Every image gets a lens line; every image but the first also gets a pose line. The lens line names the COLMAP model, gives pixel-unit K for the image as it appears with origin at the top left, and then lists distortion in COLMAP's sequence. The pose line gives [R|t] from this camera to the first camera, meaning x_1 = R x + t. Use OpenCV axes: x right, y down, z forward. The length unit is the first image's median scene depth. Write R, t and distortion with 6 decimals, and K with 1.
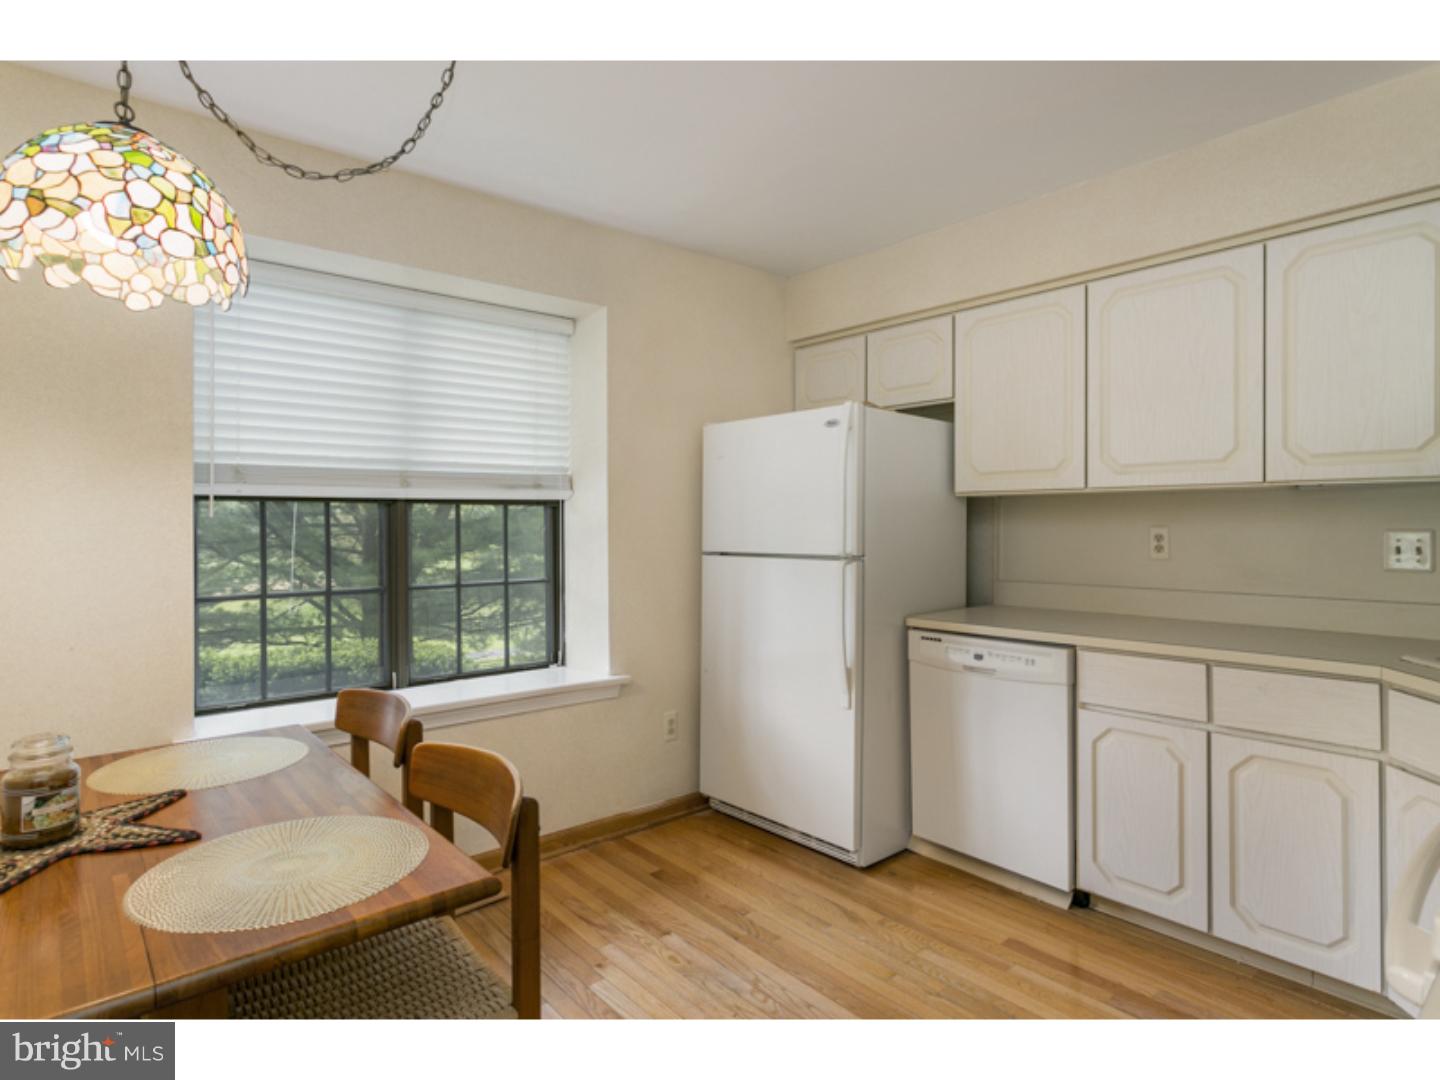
lens RADIAL K [[795.9, 0, 720.8], [0, 795.9, 529.6], [0, 0, 1]] dist [0.004252, -0.000286]
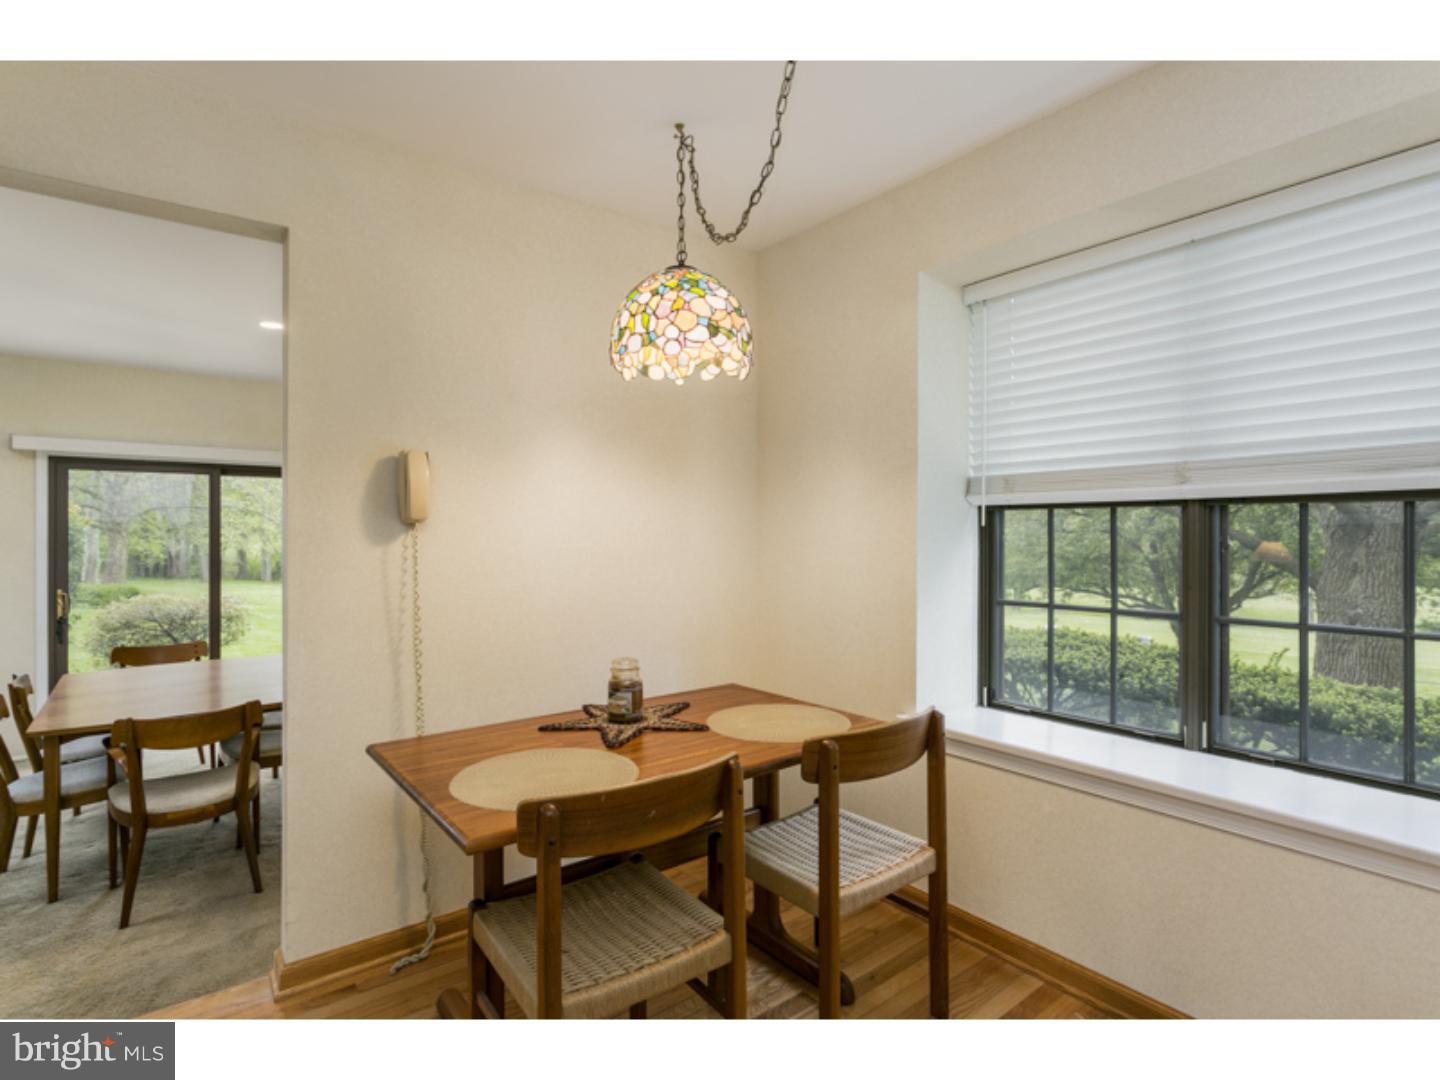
lens RADIAL K [[731.4, 0, 720.9], [0, 731.4, 527.5], [0, 0, 1]] dist [-0.001698, -0.000028]
pose [[-0.051174, 0.000733, -0.998689, 0.591485], [-0.006616, 0.999978, 0.001073, -0.018666], [0.998668, 0.006662, -0.051168, 1.102942]]
